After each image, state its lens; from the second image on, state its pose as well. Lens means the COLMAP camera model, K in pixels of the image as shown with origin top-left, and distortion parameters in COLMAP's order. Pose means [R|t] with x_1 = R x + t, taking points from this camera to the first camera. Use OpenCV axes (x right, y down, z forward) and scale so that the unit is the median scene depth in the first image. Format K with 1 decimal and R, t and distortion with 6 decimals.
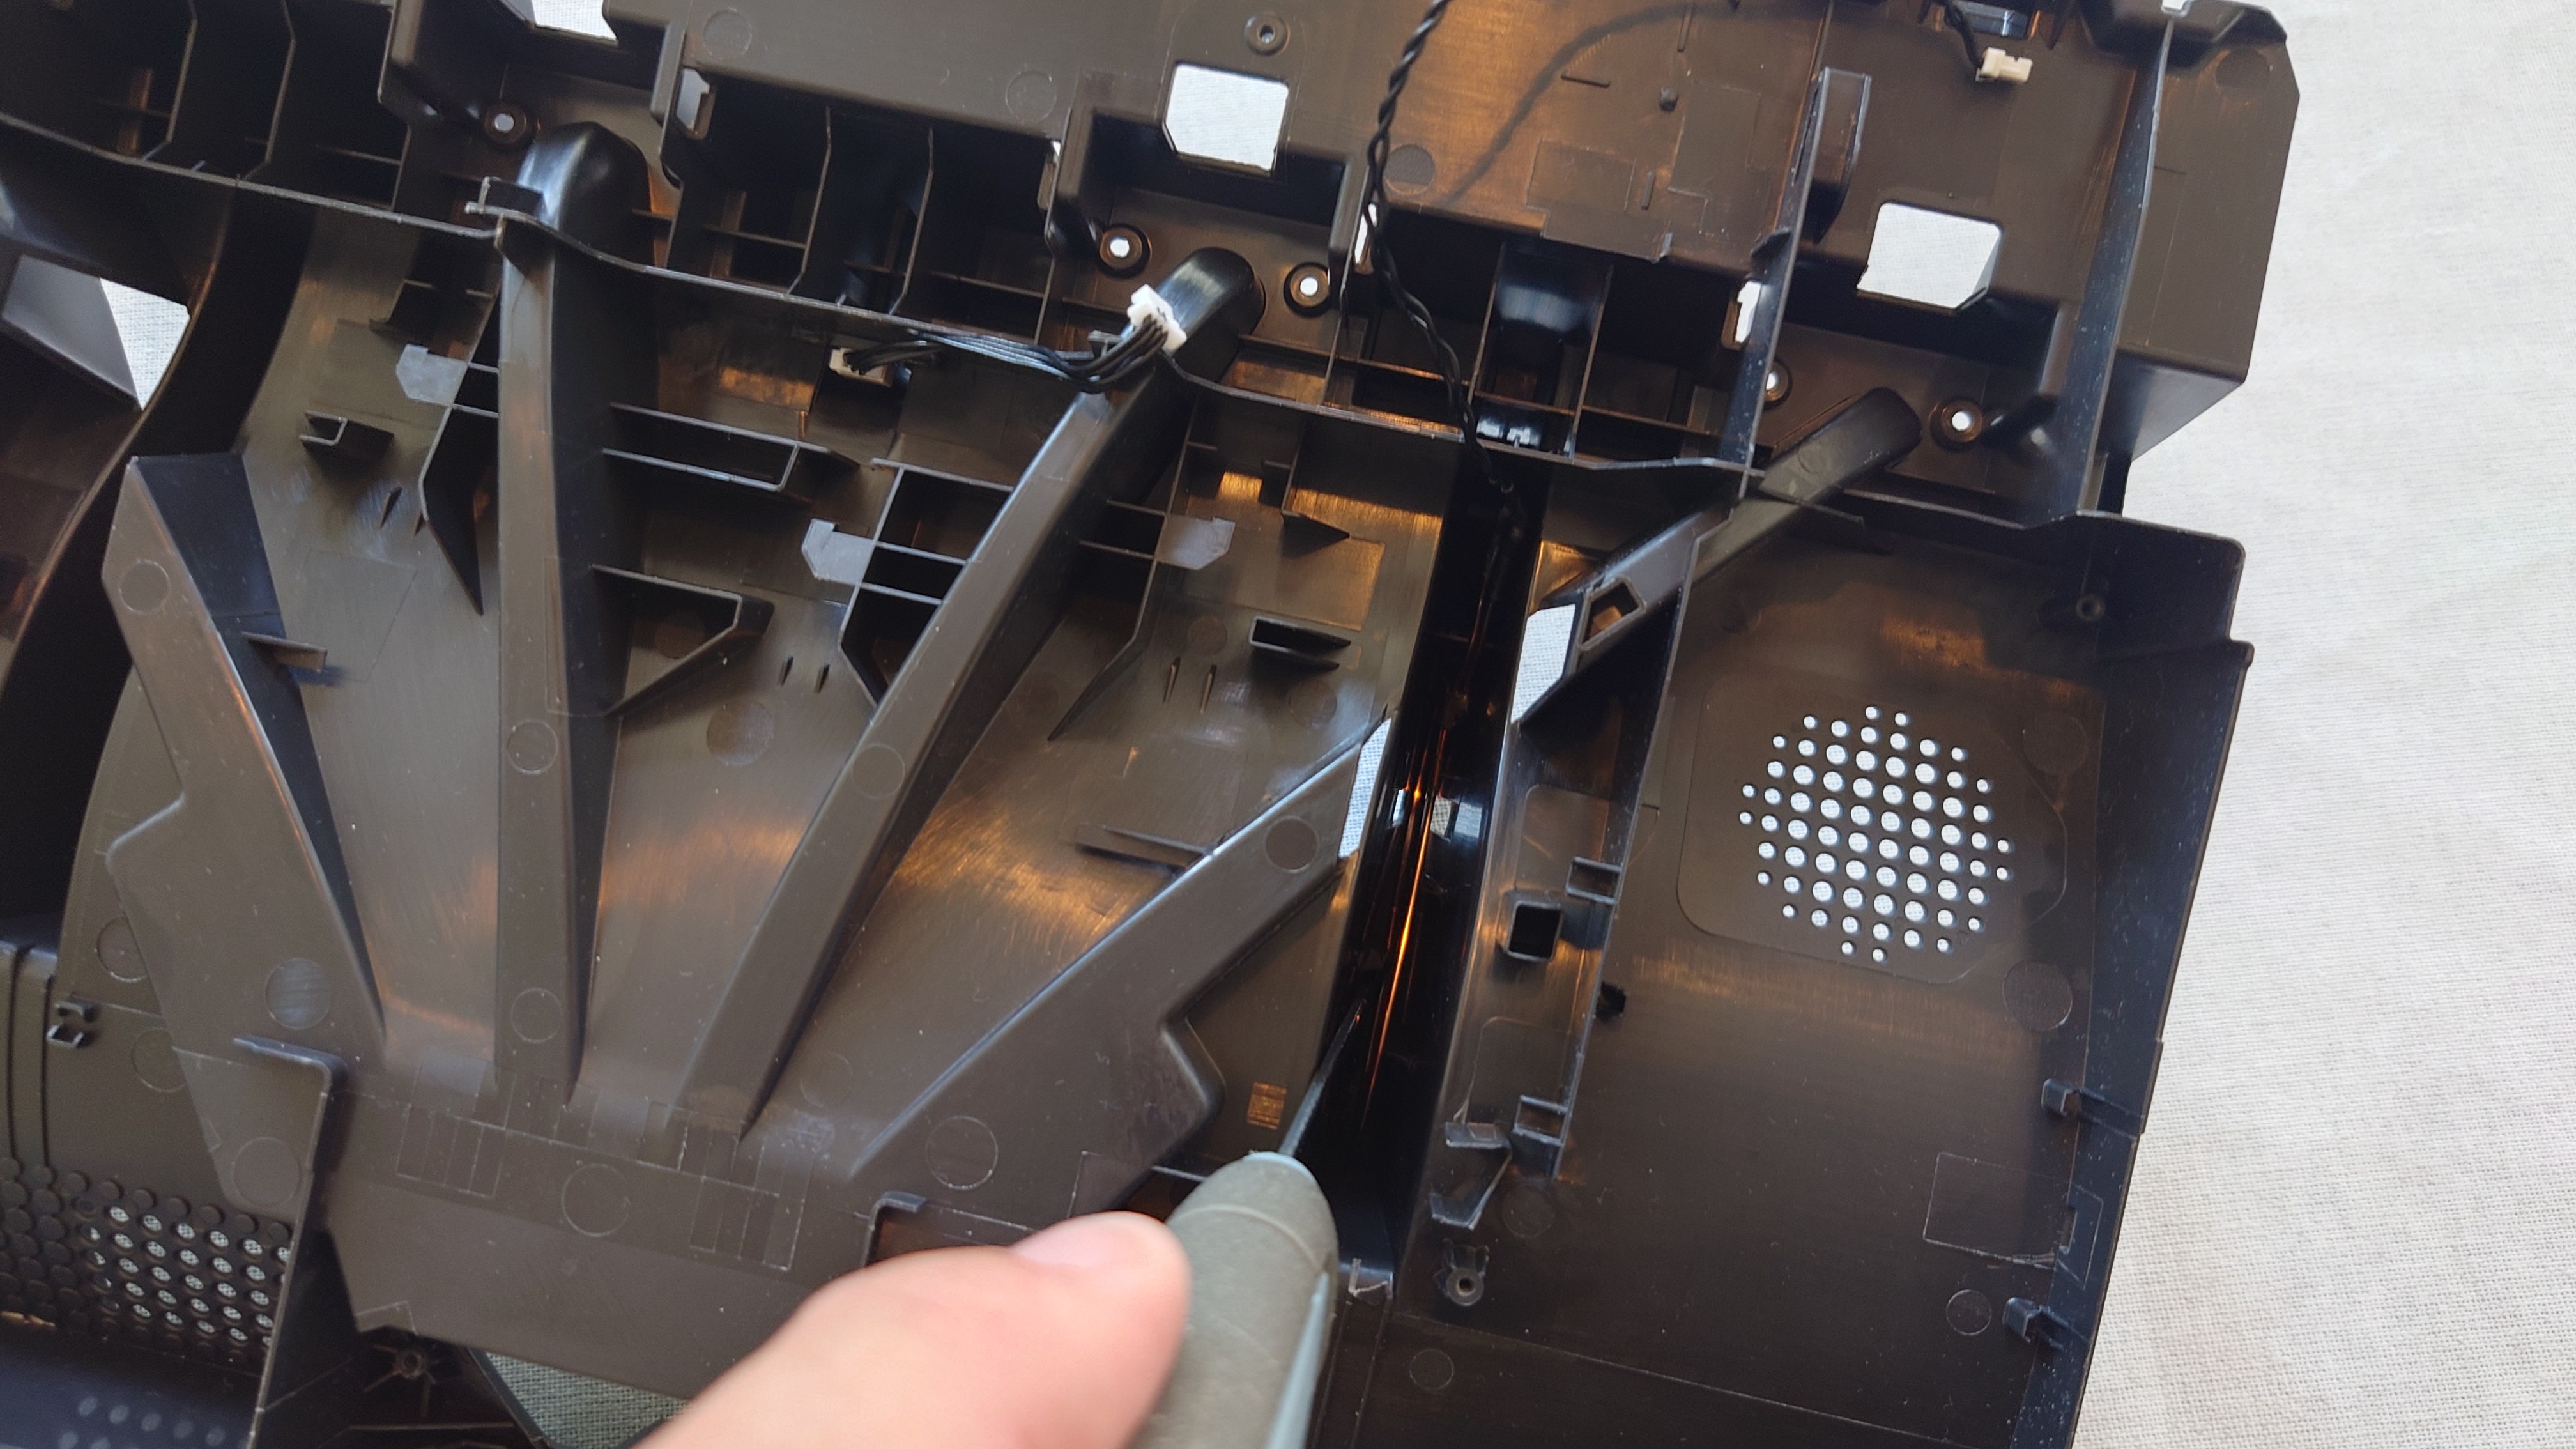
lens RADIAL K [[2237.4, 0, 1283.5], [0, 2237.4, 737.9], [0, 0, 1]] dist [0.008125, -0.078631]
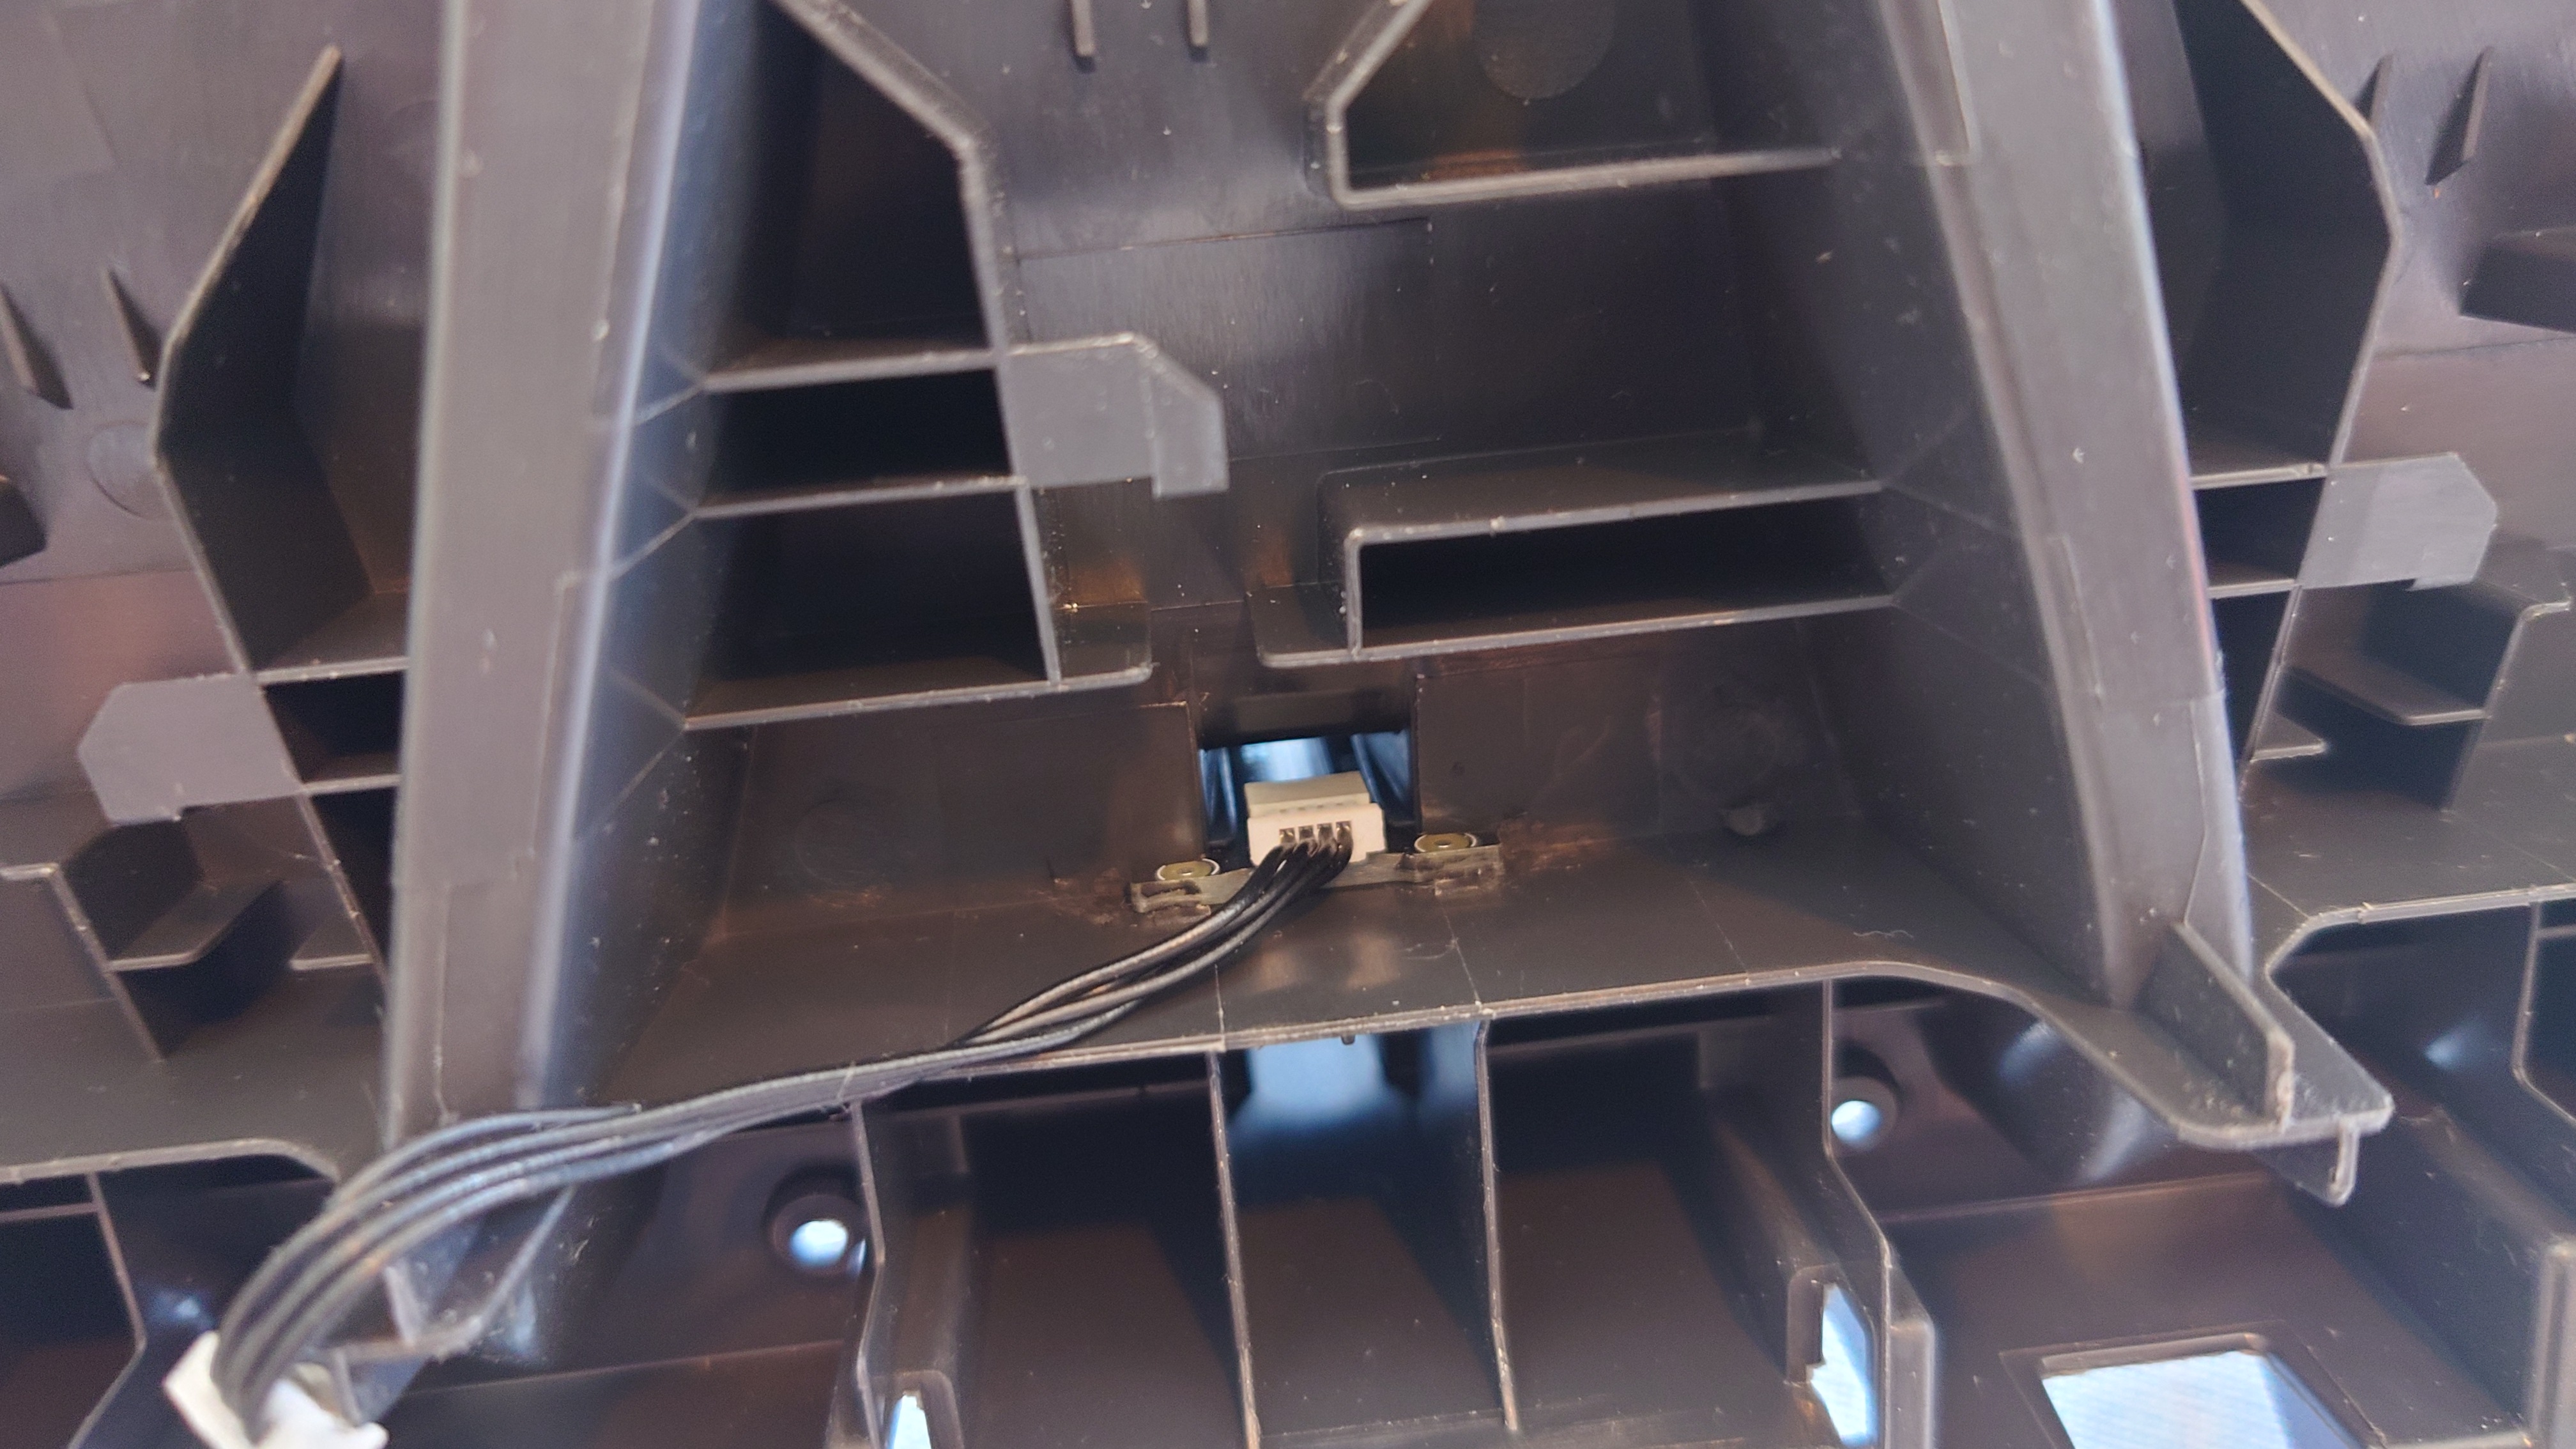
lens RADIAL K [[2018.4, 0, 1270.1], [0, 2018.4, 730.4], [0, 0, 1]] dist [-0.028640, 0.011674]
pose [[-0.954536, 0.265786, 0.134980, -0.248766], [-0.295214, -0.905663, -0.304341, -0.039954], [0.041357, -0.330353, 0.942951, 0.695033]]
